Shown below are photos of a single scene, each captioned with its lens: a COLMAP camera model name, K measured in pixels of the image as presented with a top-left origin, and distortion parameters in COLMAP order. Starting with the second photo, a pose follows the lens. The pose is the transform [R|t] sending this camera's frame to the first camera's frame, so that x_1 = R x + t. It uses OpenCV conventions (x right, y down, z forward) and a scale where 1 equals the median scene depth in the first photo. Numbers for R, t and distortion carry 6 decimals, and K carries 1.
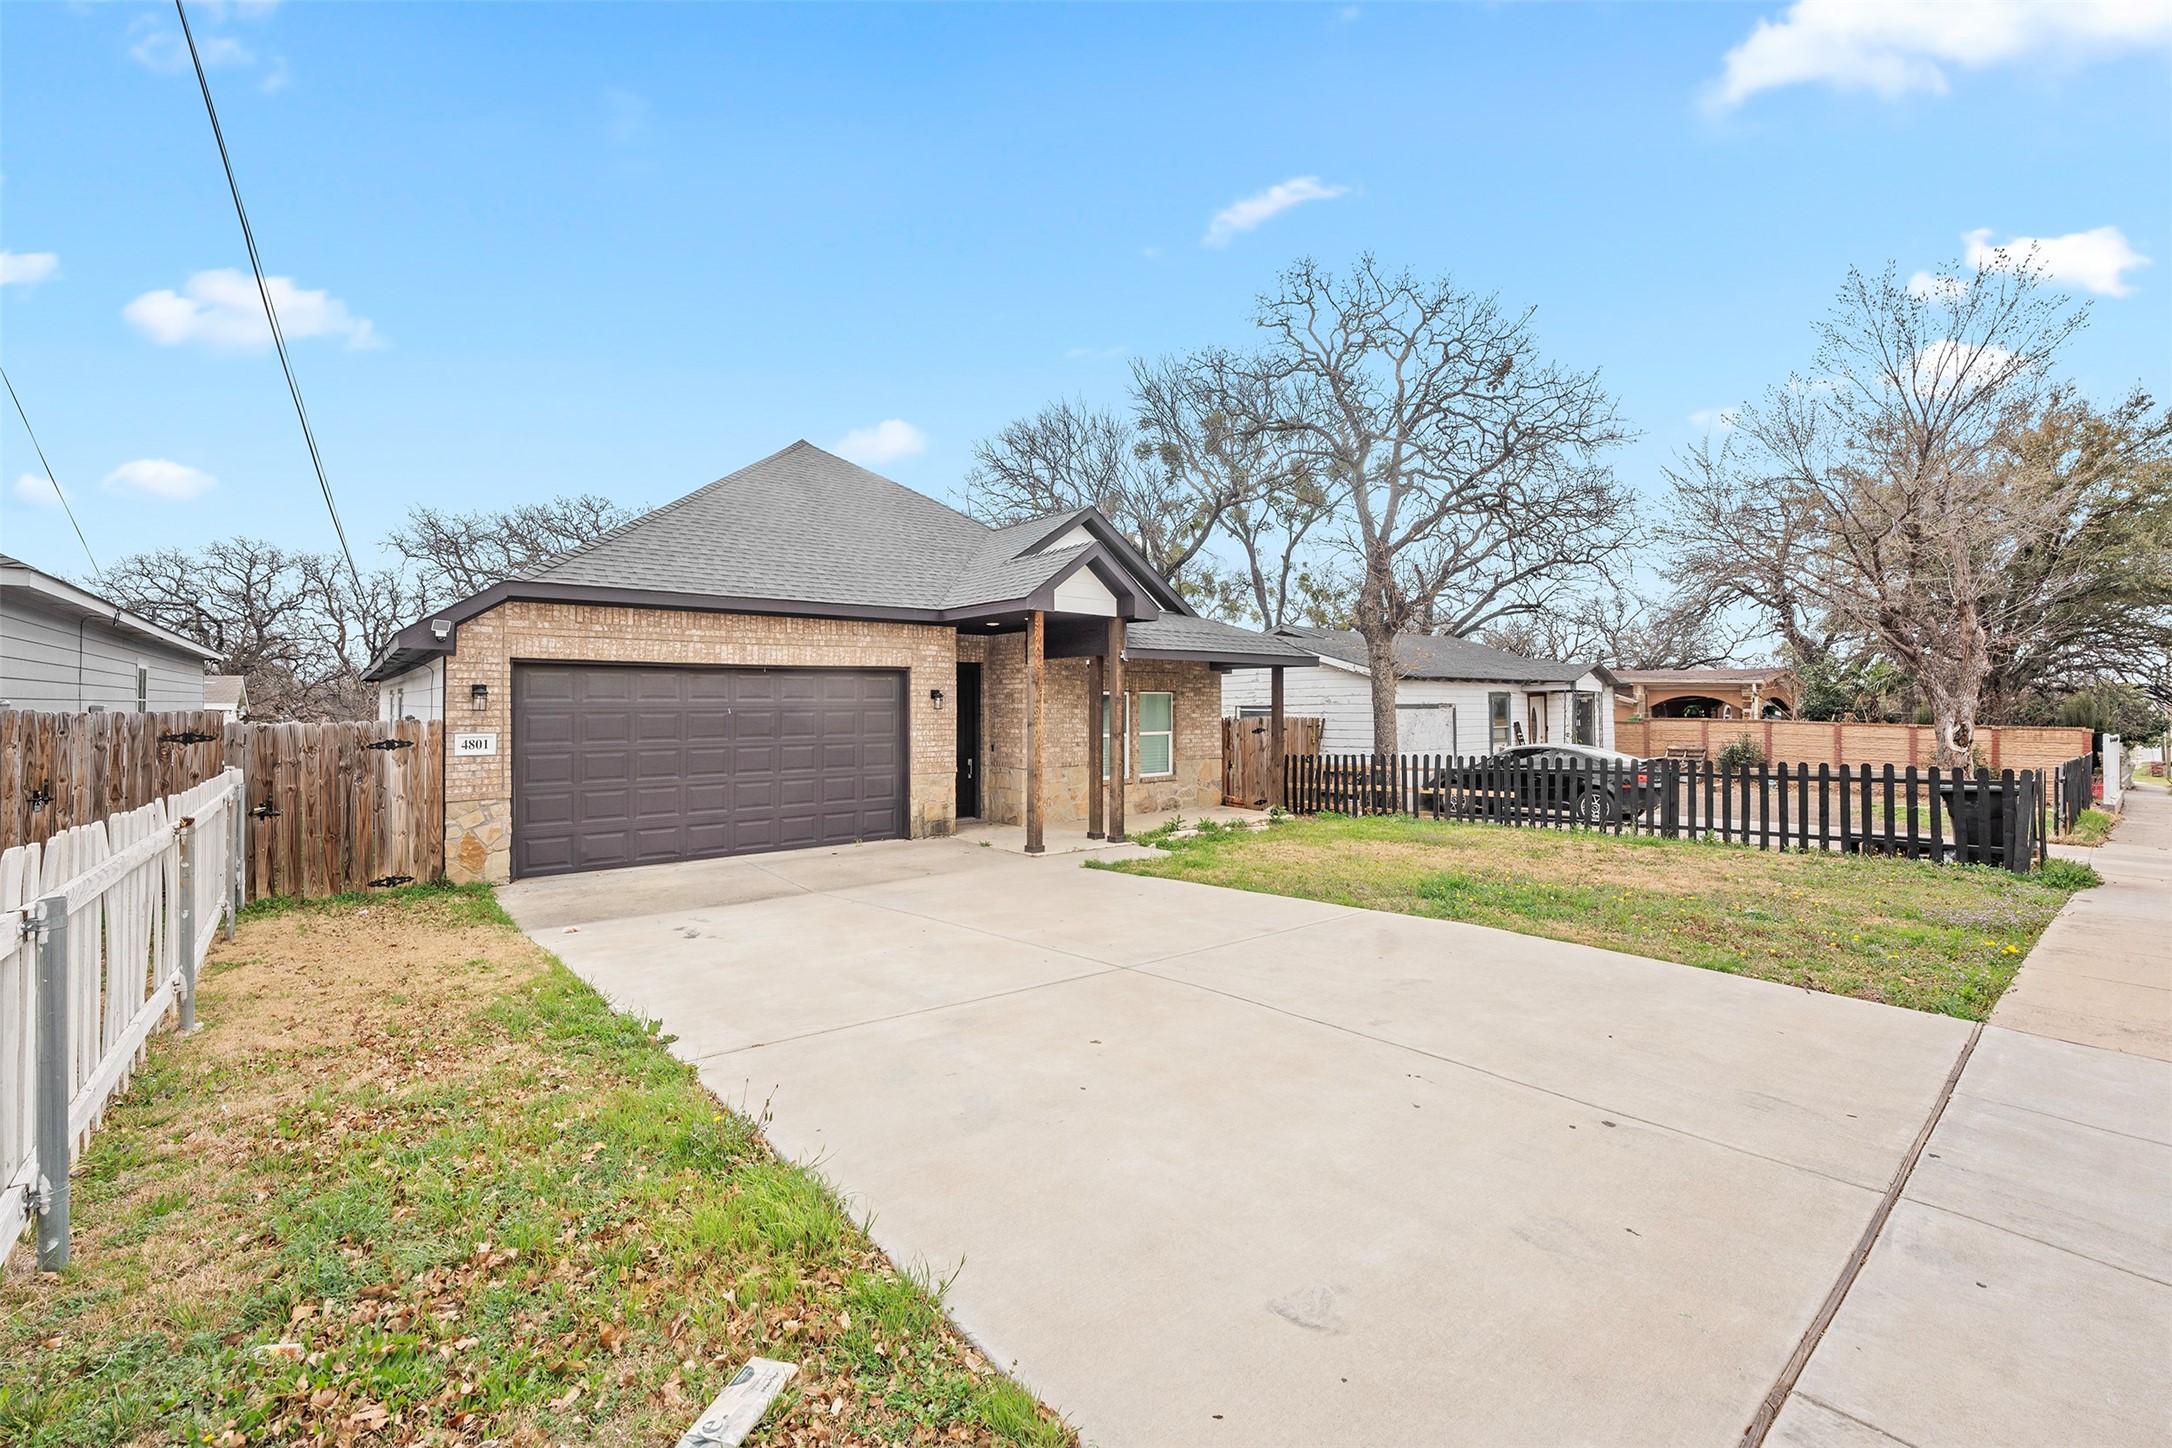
lens RADIAL K [[887.9, 0, 1090.3], [0, 887.9, 714.4], [0, 0, 1]] dist [0.001110, 0.000853]
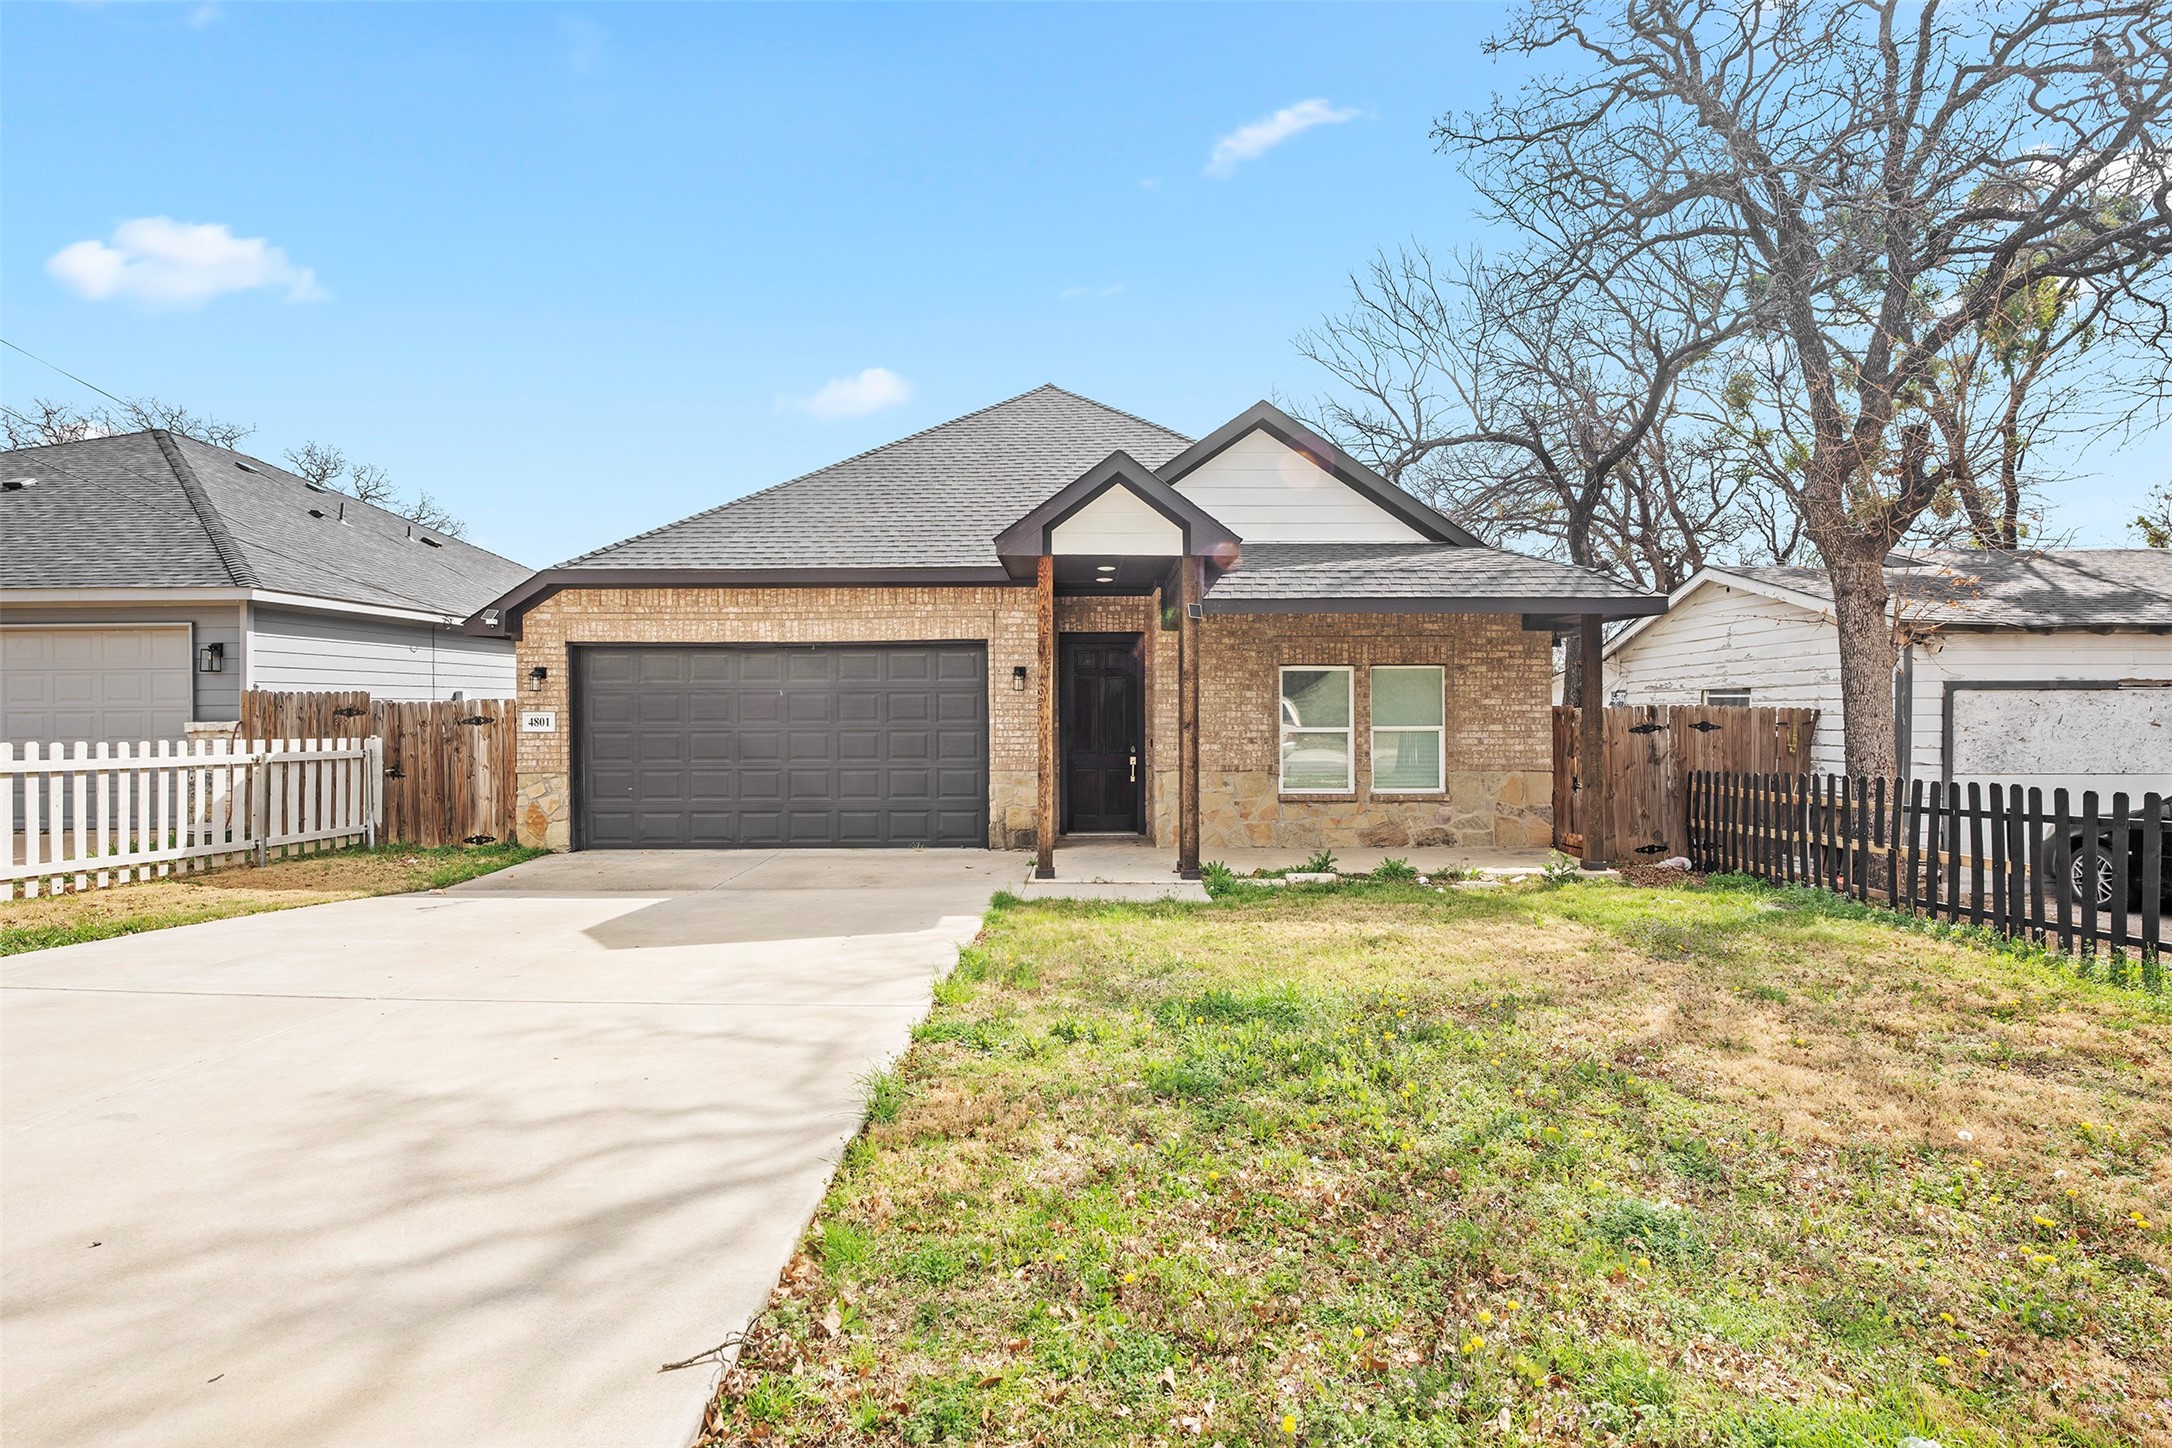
lens RADIAL K [[1018.1, 0, 1086.5], [0, 1018.1, 709.9], [0, 0, 1]] dist [0.005099, 0.000557]
pose [[0.780829, 0.006771, -0.624708, 0.563282], [-0.005521, 0.999977, 0.003938, 0.009284], [0.624720, 0.000374, 0.780849, 0.401899]]
